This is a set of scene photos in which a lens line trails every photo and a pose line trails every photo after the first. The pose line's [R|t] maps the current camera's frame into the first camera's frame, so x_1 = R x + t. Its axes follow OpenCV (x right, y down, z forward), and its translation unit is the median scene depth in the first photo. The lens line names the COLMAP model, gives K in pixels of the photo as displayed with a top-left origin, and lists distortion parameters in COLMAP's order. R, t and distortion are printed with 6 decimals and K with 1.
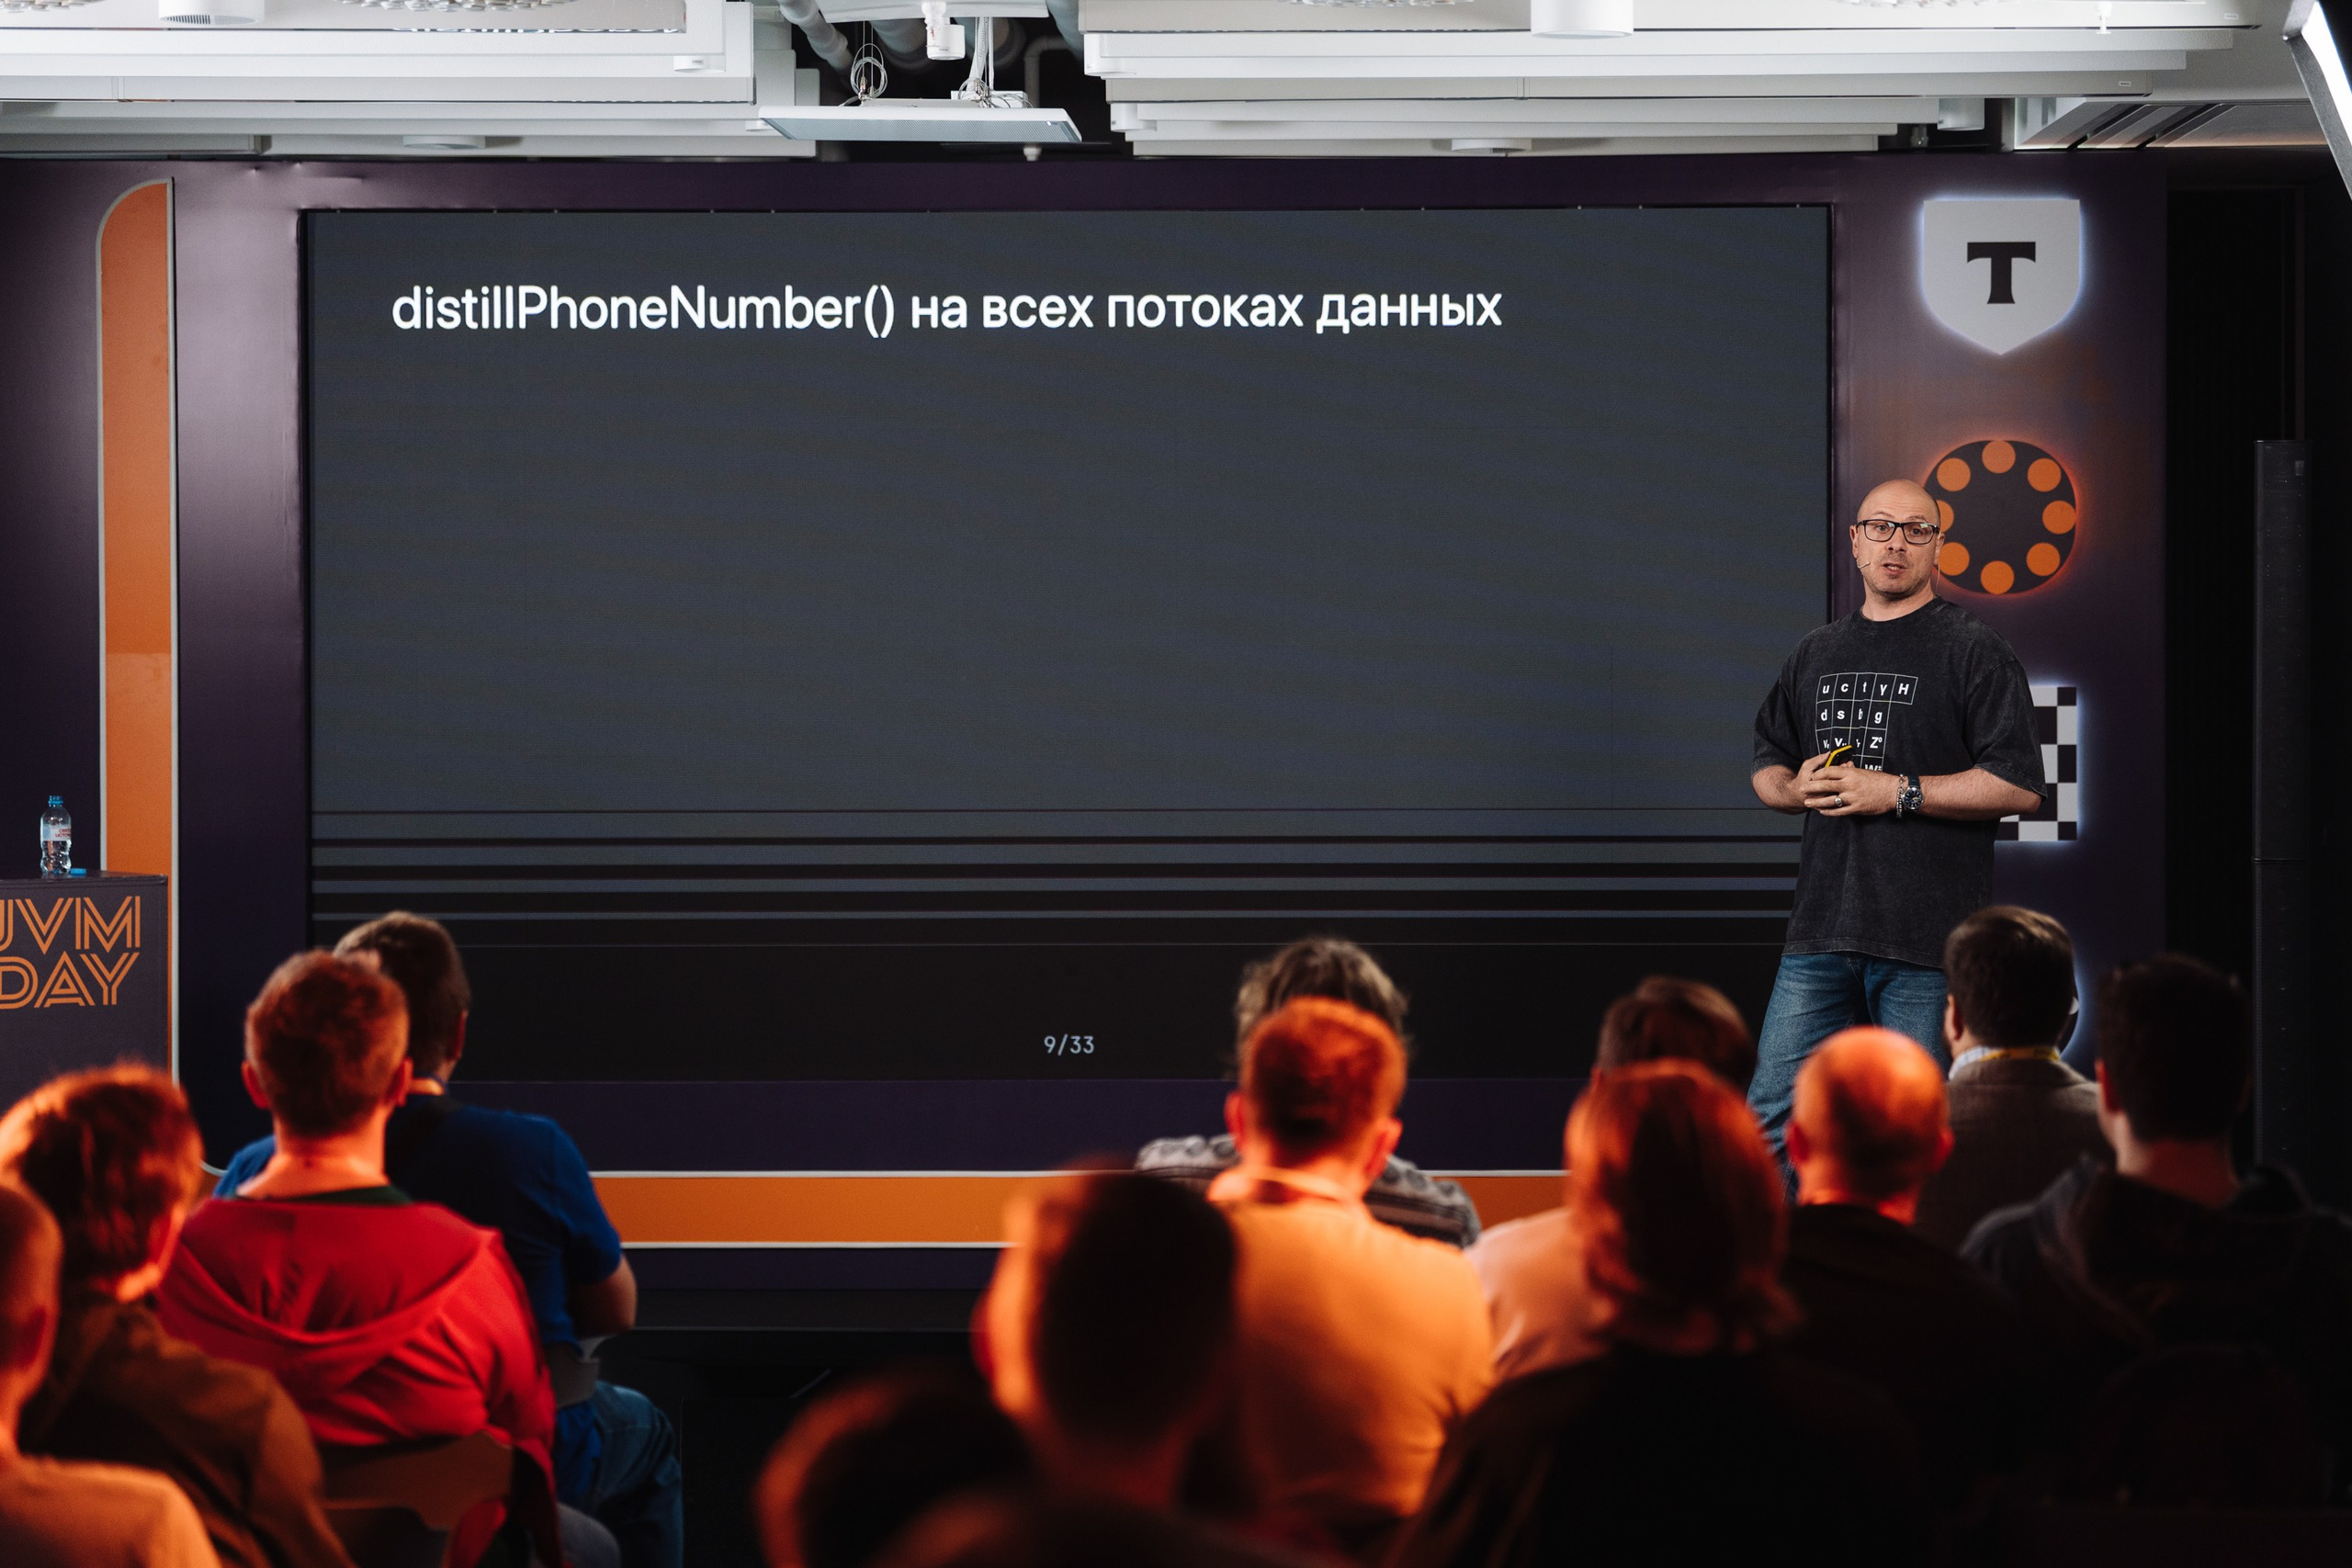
lens RADIAL K [[5627.9, 0, 1265.9], [0, 5627.9, 745.3], [0, 0, 1]] dist [0.088531, 0.879653]
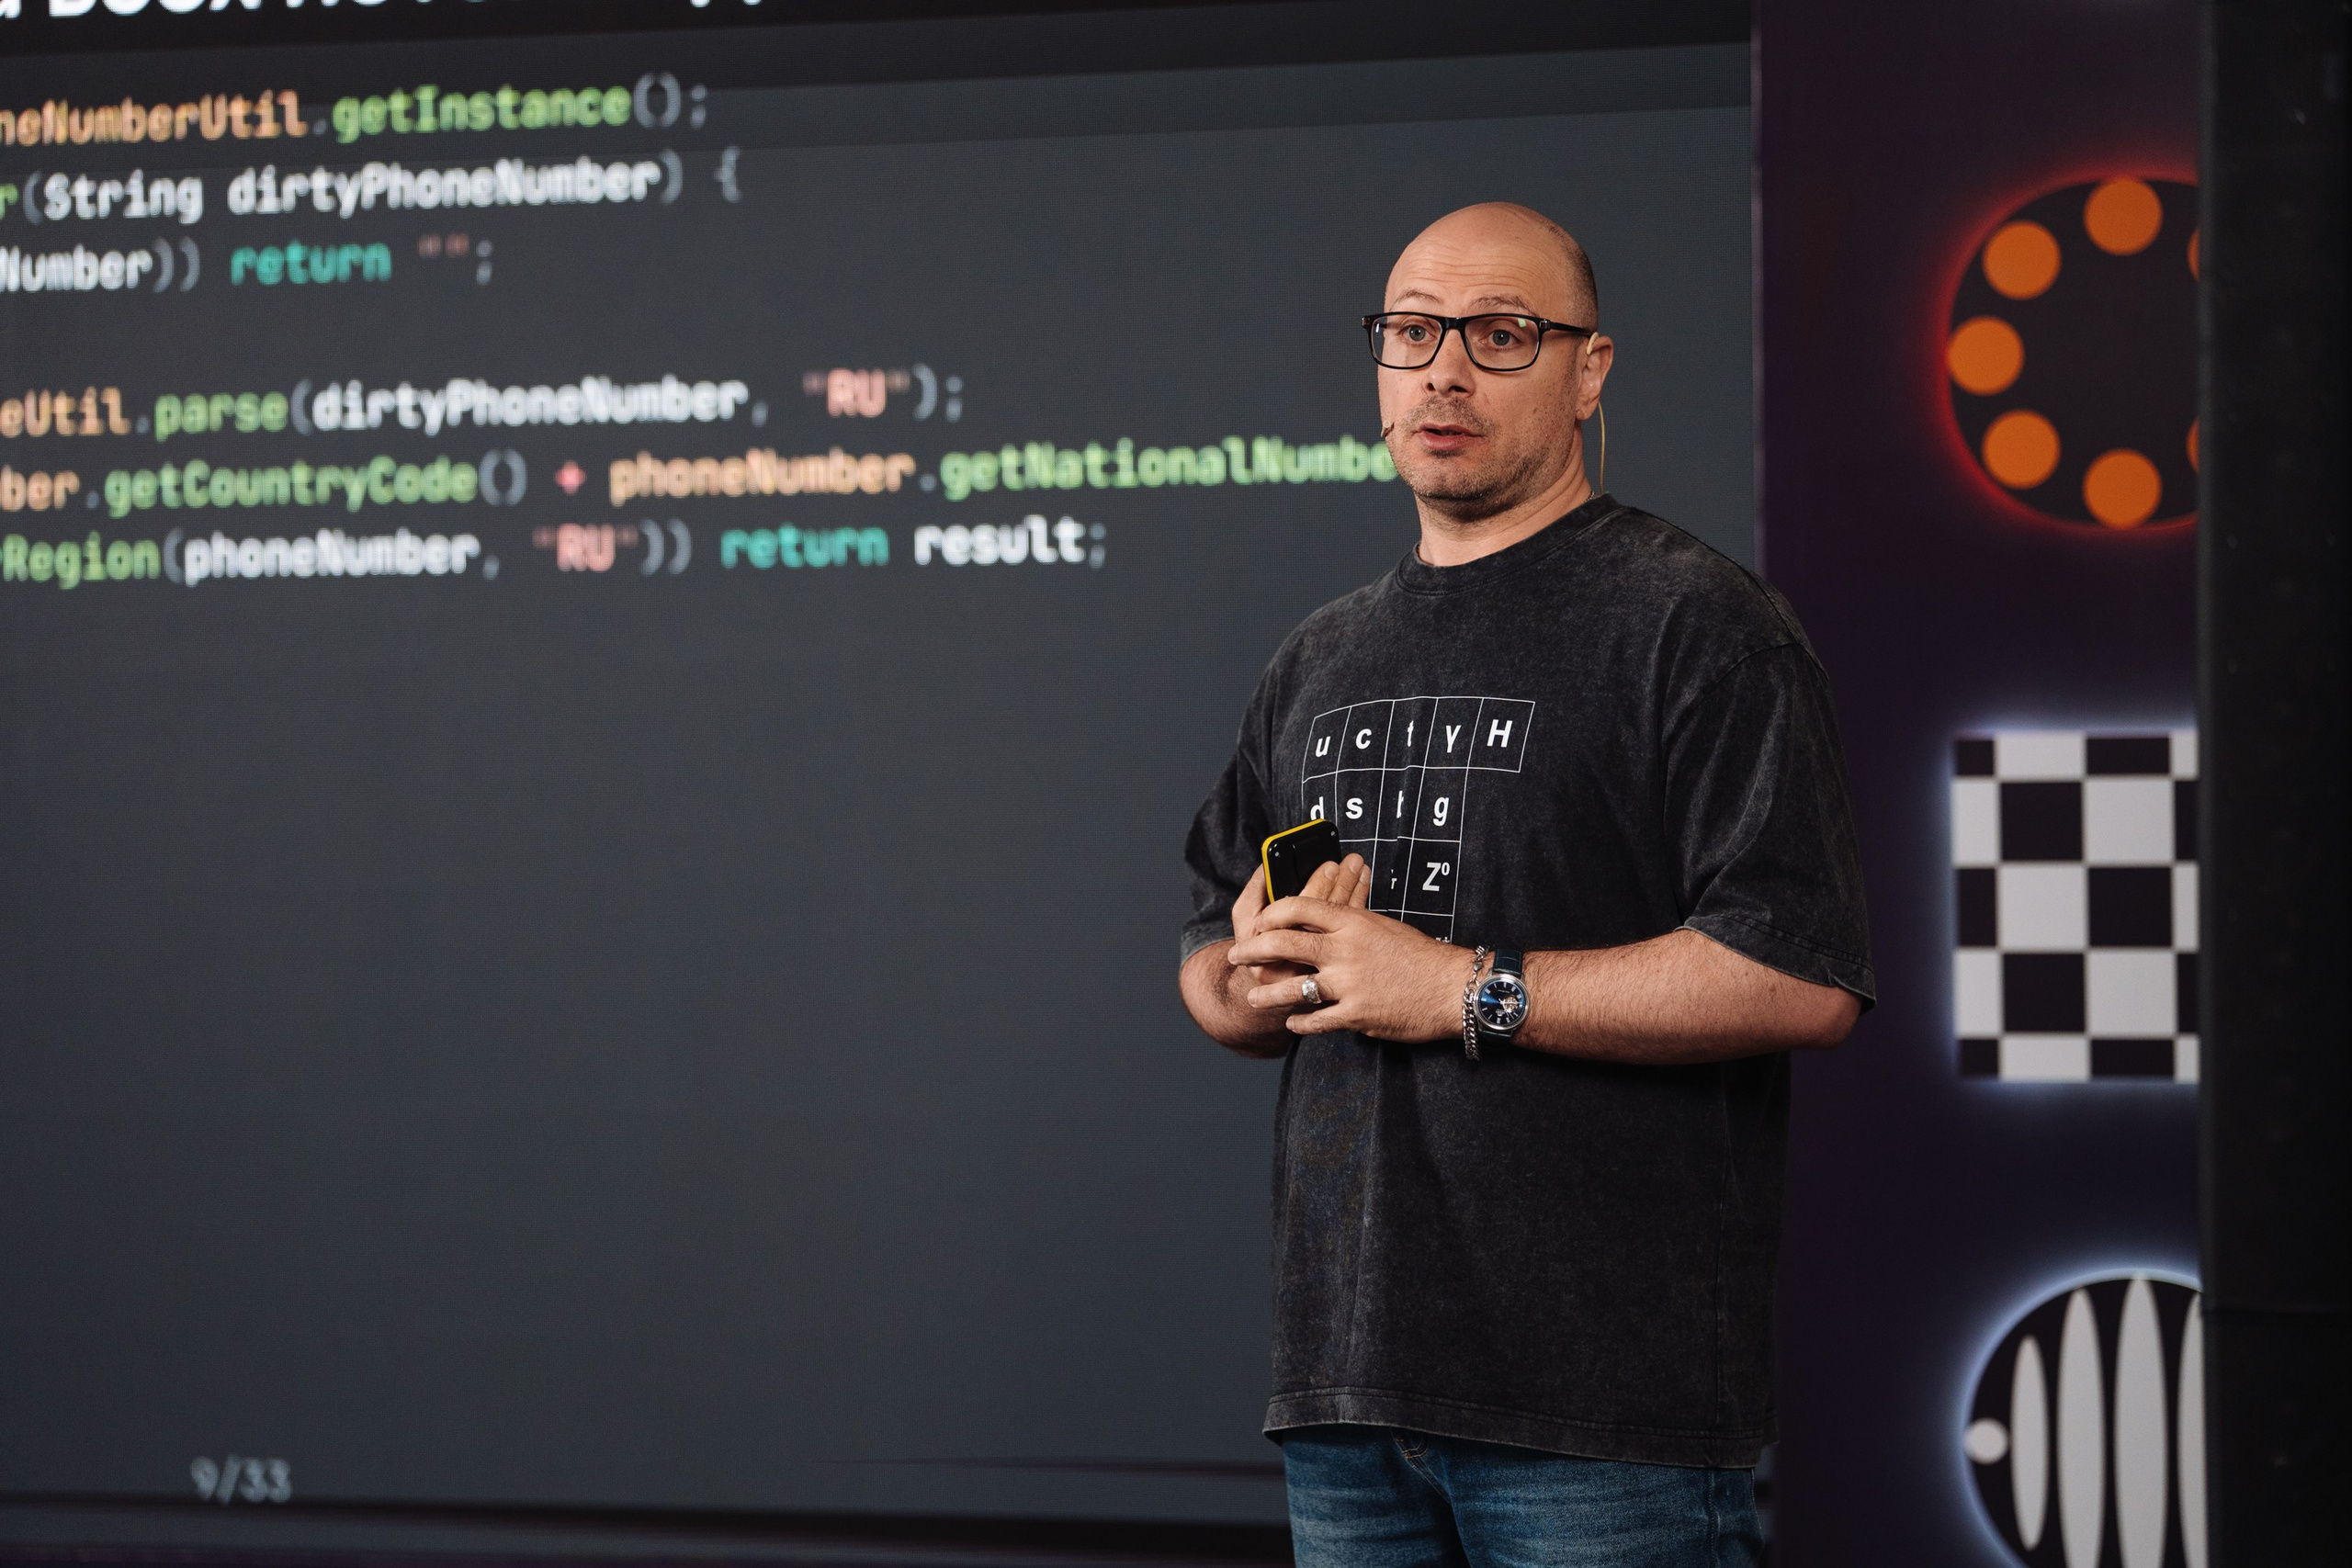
lens RADIAL K [[5604.9, 0, 1176.0], [0, 5604.9, 784.0], [0, 0, 1]] dist [0.113784, 0.904323]
pose [[0.971613, -0.005609, -0.236510, 0.160121], [0.007136, 0.999959, 0.005600, -0.009546], [0.236469, -0.007129, 0.971613, 0.545116]]
